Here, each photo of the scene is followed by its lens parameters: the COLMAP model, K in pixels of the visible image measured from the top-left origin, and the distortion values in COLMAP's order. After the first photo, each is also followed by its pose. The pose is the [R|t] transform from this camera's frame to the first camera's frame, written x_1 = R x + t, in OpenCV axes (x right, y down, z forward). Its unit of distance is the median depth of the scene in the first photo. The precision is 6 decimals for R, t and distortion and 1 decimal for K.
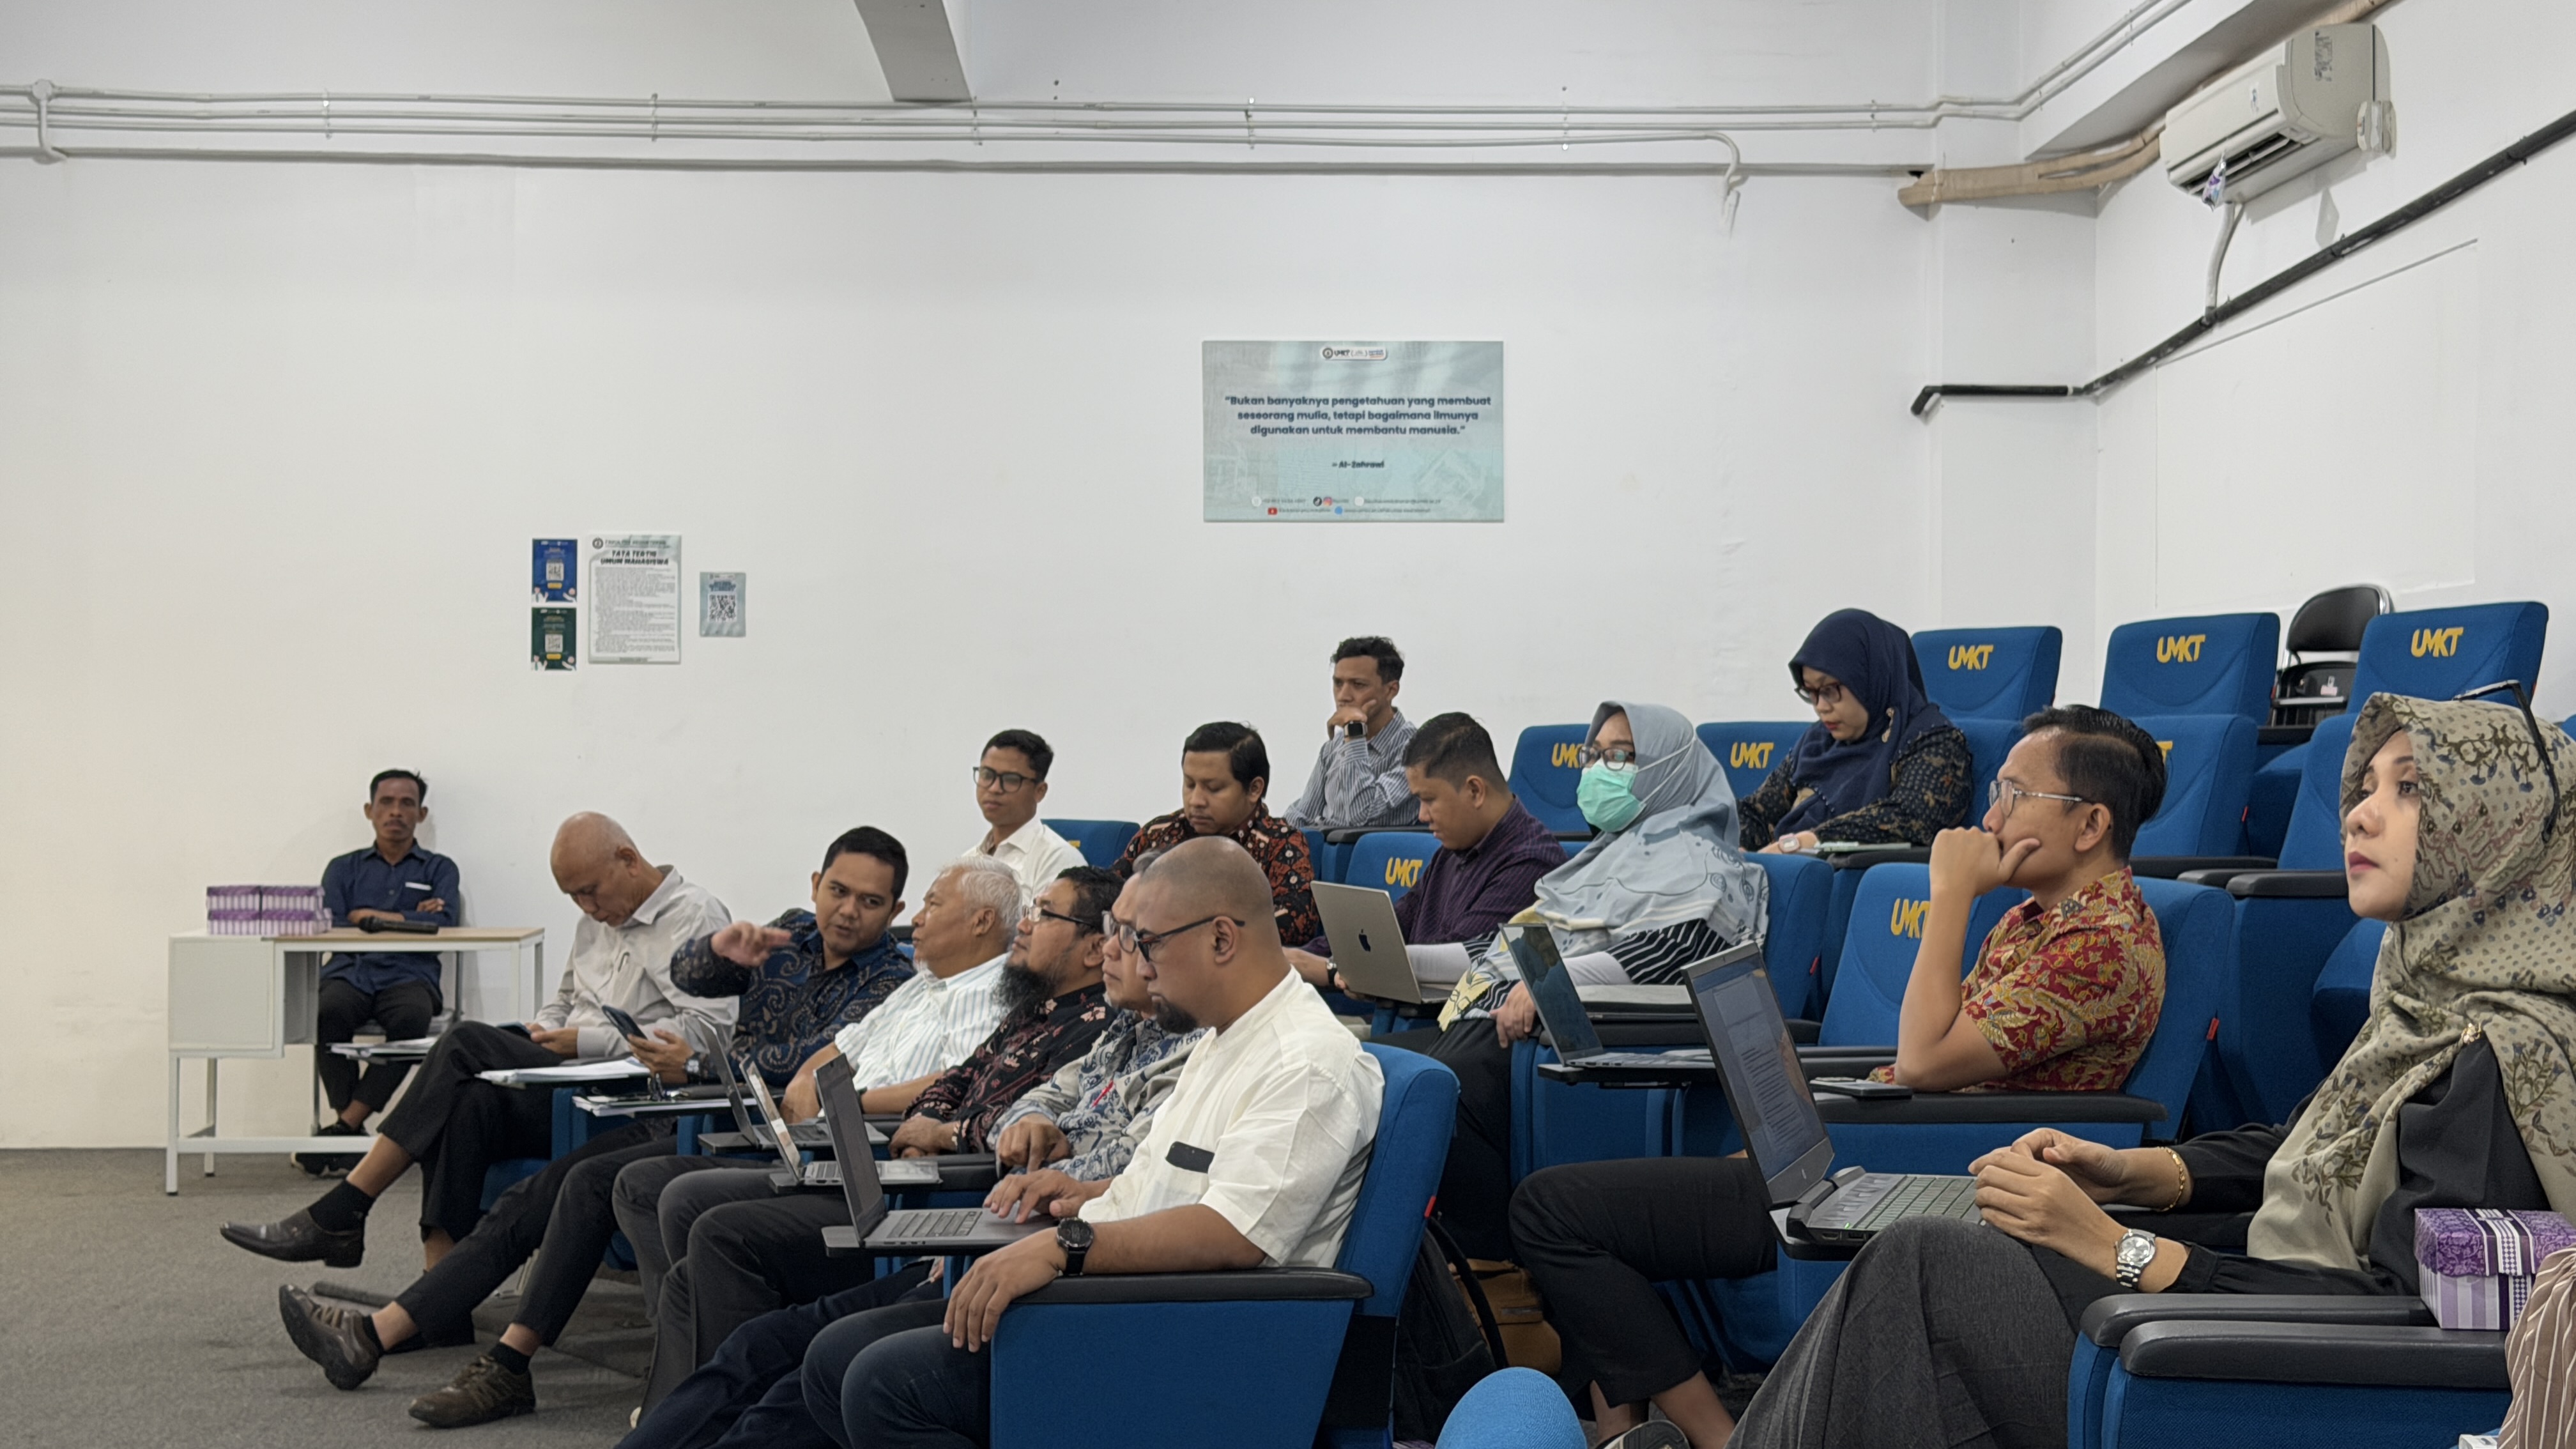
lens RADIAL K [[3963.3, 0, 1288.0], [0, 3963.3, 724.5], [0, 0, 1]] dist [0.594027, -0.907381]
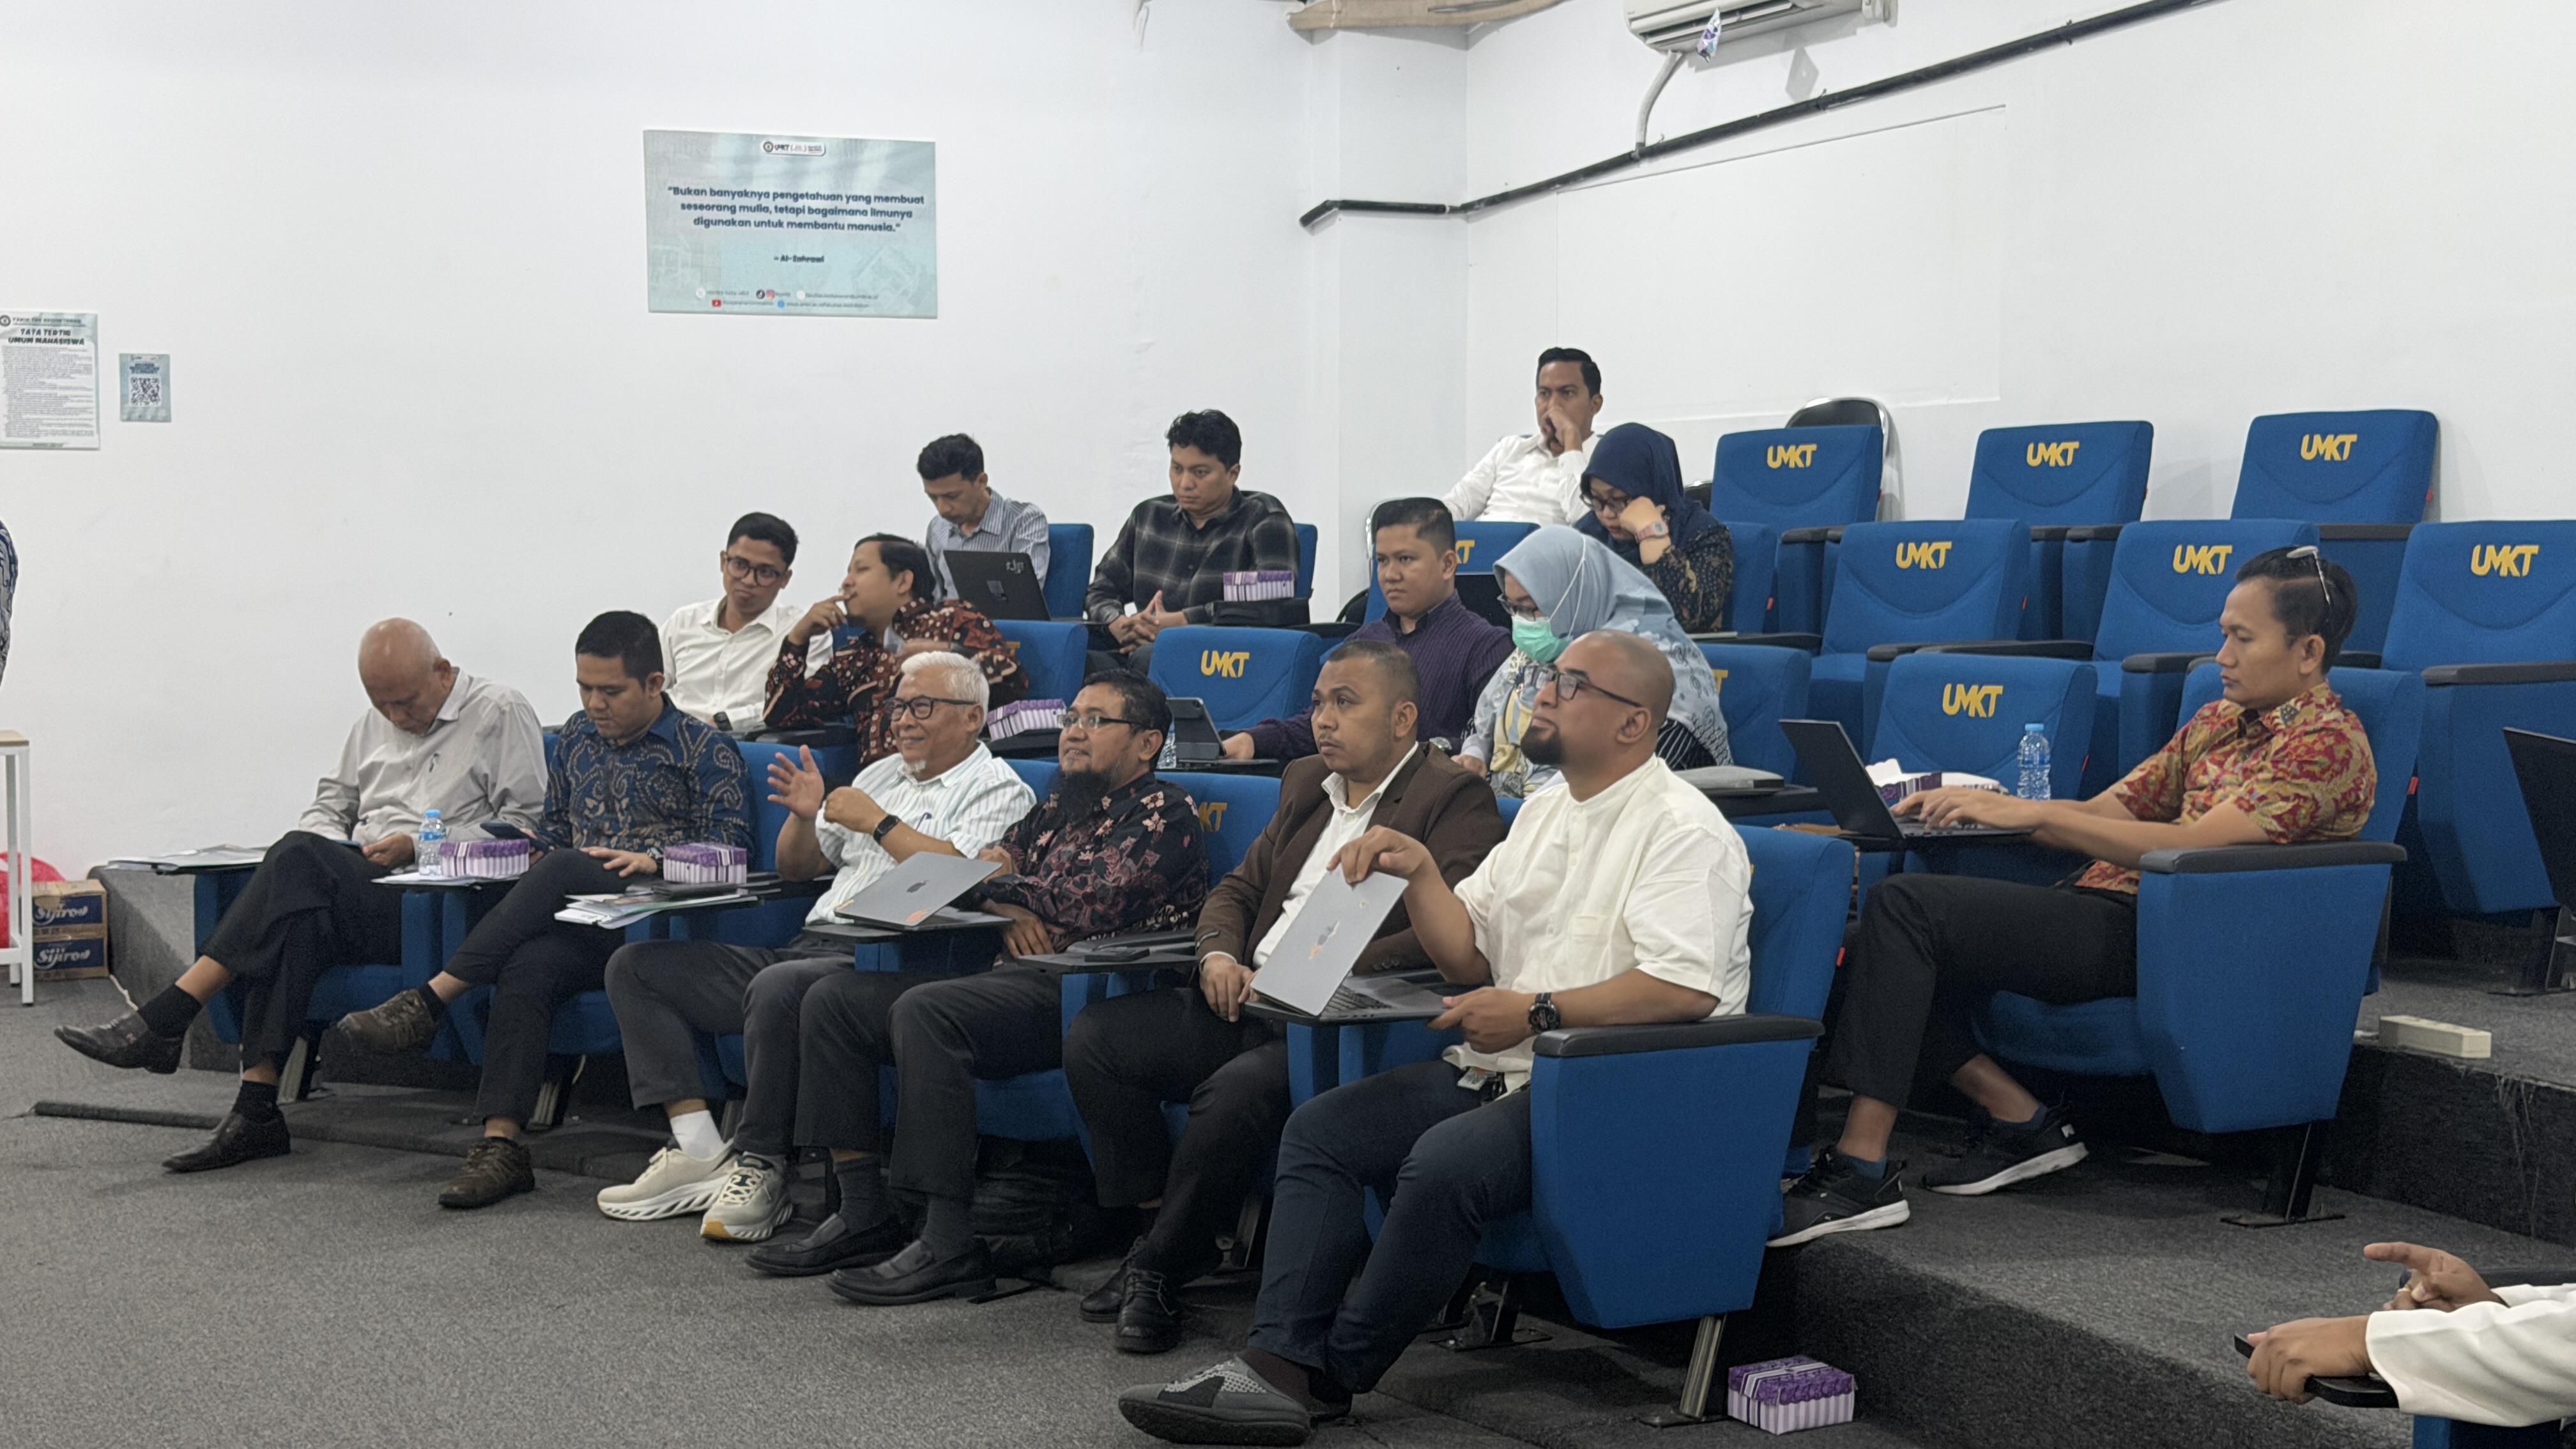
lens RADIAL K [[3963.3, 0, 1288.0], [0, 3963.3, 724.5], [0, 0, 1]] dist [0.594027, -0.907381]
pose [[0.945936, -0.024518, 0.323427, -0.201934], [0.004198, 0.997981, 0.063373, -0.010988], [-0.324327, -0.058589, 0.944129, -0.026316]]
